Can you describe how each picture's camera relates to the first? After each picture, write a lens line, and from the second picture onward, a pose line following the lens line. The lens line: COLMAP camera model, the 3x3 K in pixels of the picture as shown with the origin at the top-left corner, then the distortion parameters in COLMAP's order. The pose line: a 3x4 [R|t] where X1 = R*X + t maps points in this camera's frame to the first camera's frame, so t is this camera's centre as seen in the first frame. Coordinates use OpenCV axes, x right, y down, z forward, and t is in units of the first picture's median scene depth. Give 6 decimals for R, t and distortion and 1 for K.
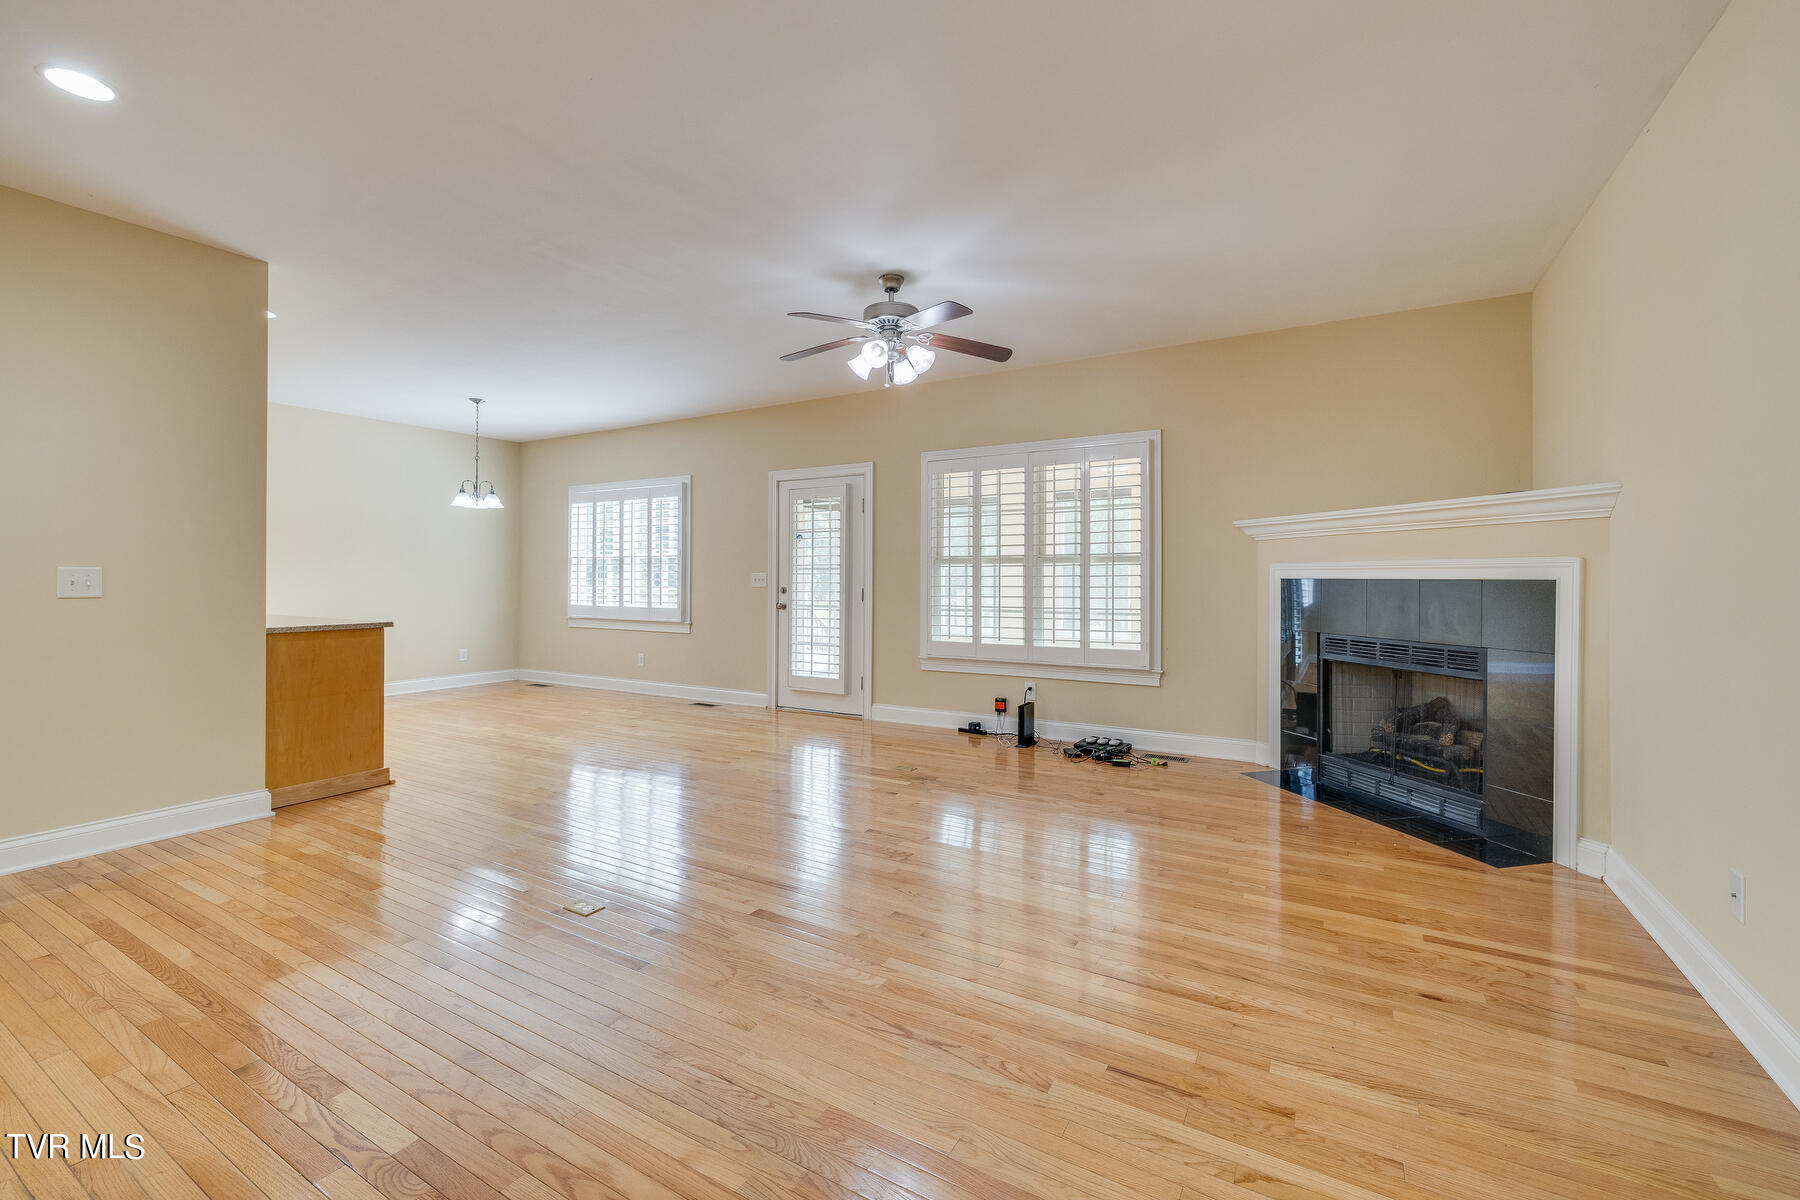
lens RADIAL K [[753.4, 0, 890.2], [0, 753.4, 581.0], [0, 0, 1]] dist [0.000157, 0.000009]
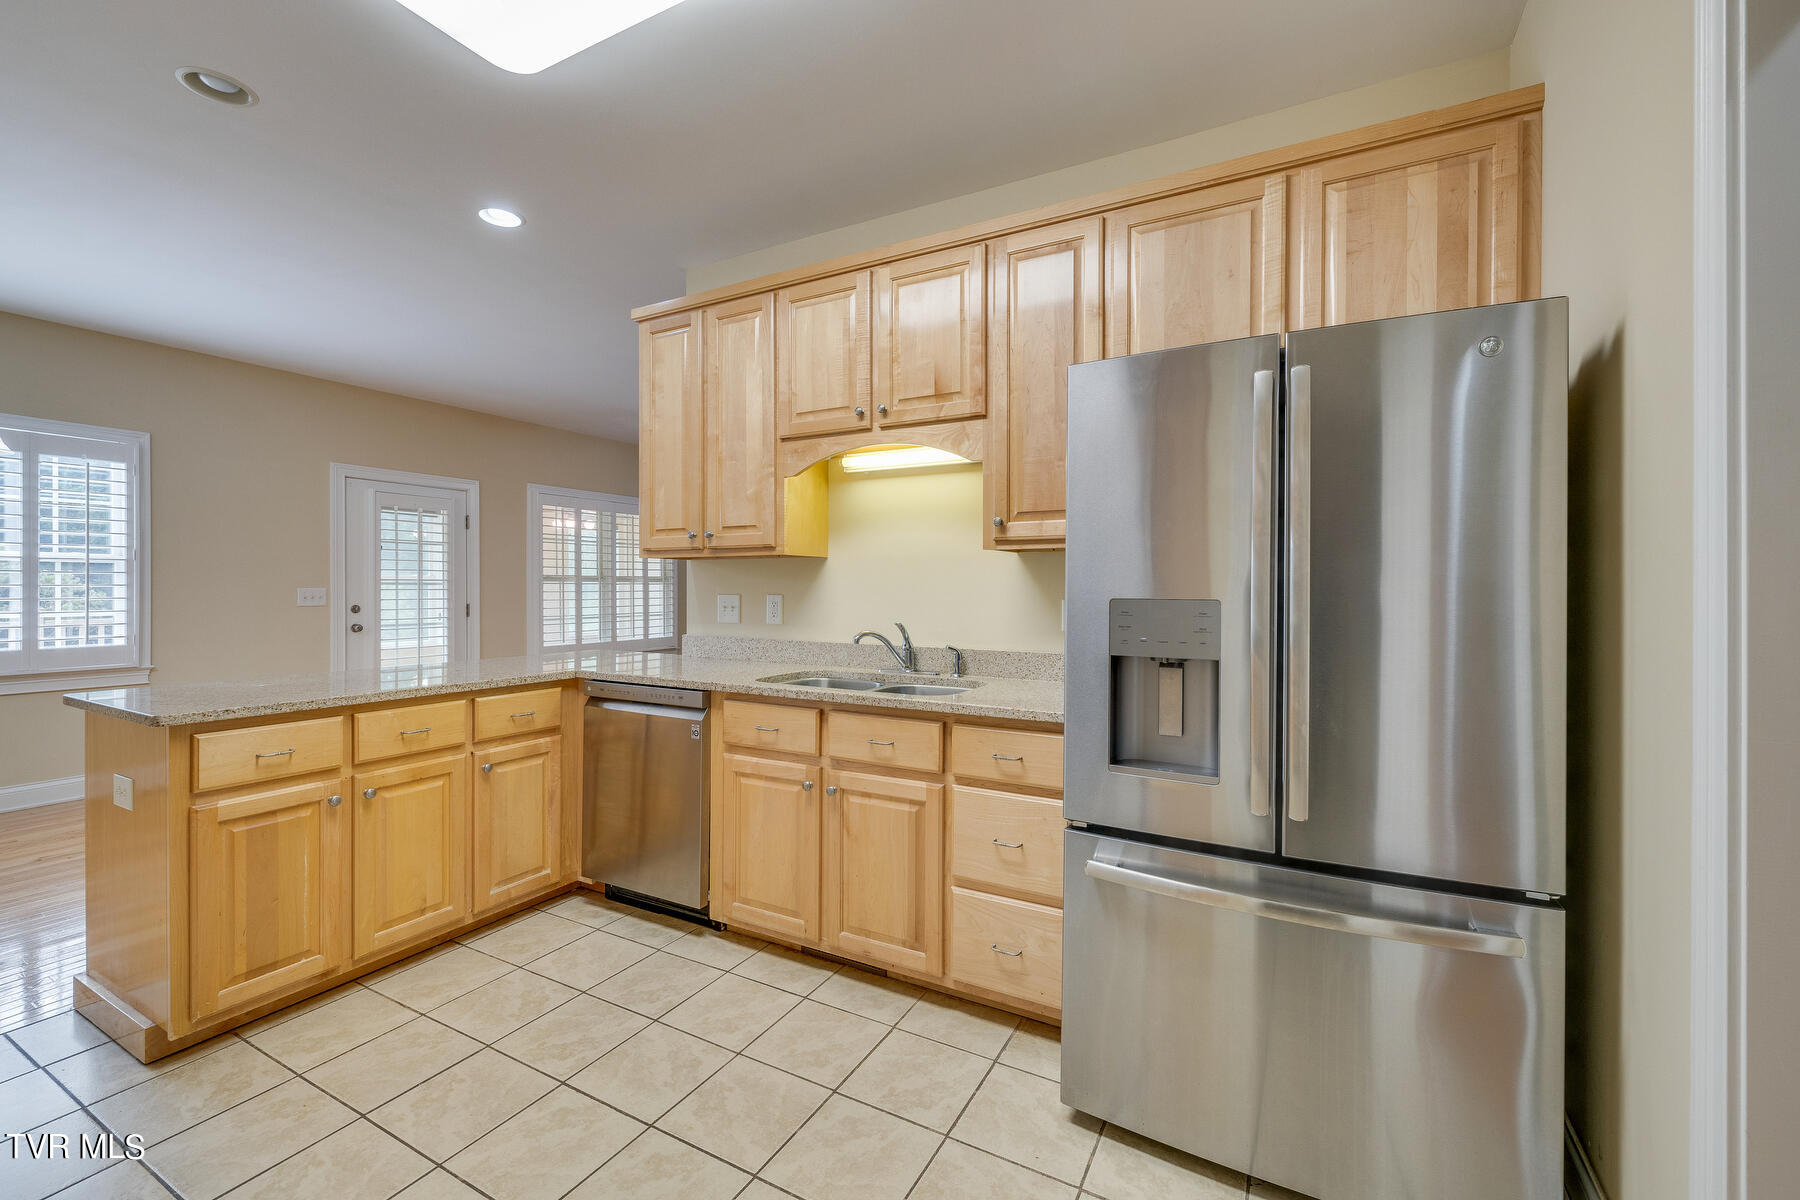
lens RADIAL K [[753.4, 0, 898.6], [0, 753.4, 593.7], [0, 0, 1]] dist [0.000157, 0.000009]
pose [[-0.037513, -0.013389, 0.999206, -0.918723], [-0.007361, 0.999887, 0.013122, -0.018365], [-0.999269, -0.006863, -0.037608, 0.391754]]
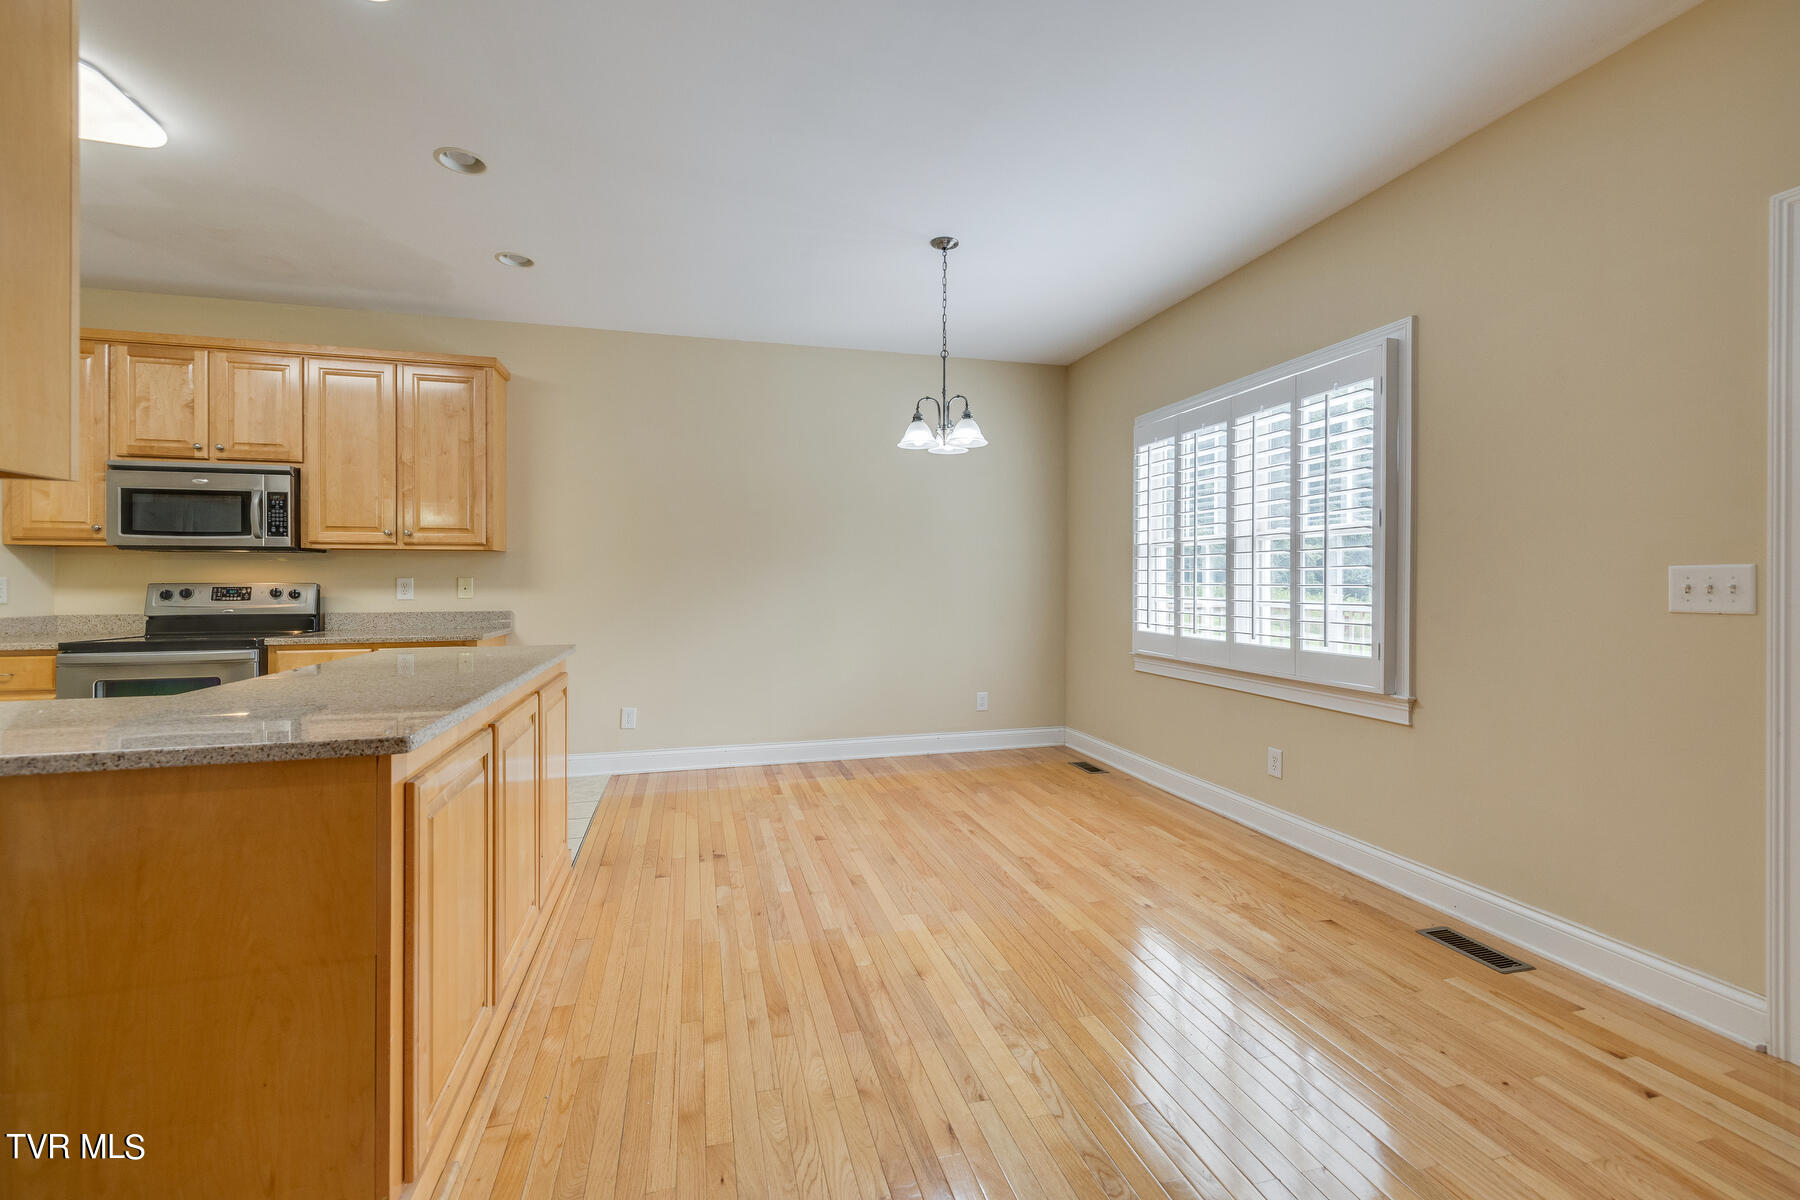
lens RADIAL K [[753.4, 0, 896.9], [0, 753.4, 581.3], [0, 0, 1]] dist [0.000157, 0.000009]
pose [[0.716329, -0.001544, -0.697761, -0.183737], [0.000042, 0.999998, -0.002170, -0.003549], [0.697763, 0.001525, 0.716327, 0.535106]]
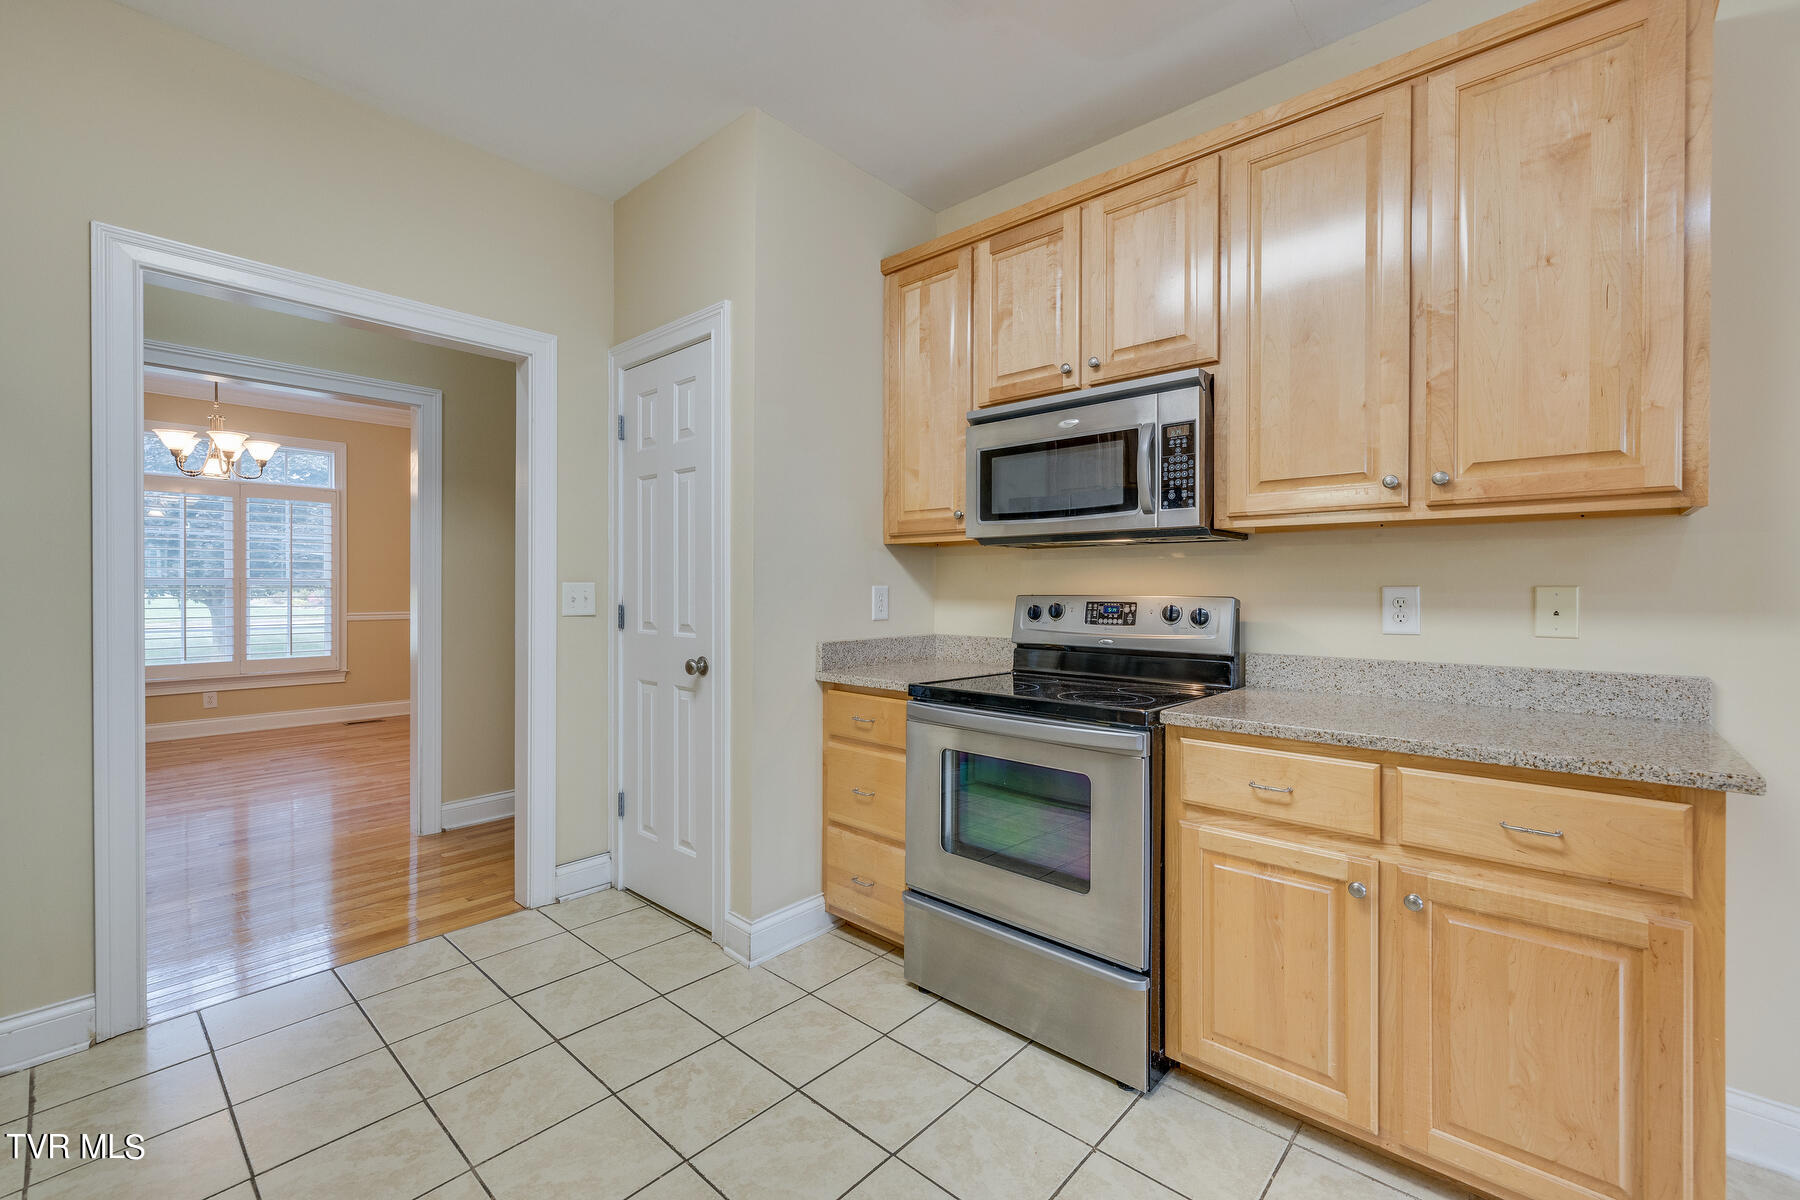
lens RADIAL K [[753.4, 0, 895.2], [0, 753.4, 586.8], [0, 0, 1]] dist [0.000157, 0.000009]
pose [[-0.210445, -0.003081, -0.977601, -0.328835], [-0.004395, 0.999988, -0.002205, -0.004561], [0.977596, 0.003833, -0.210456, 0.547201]]
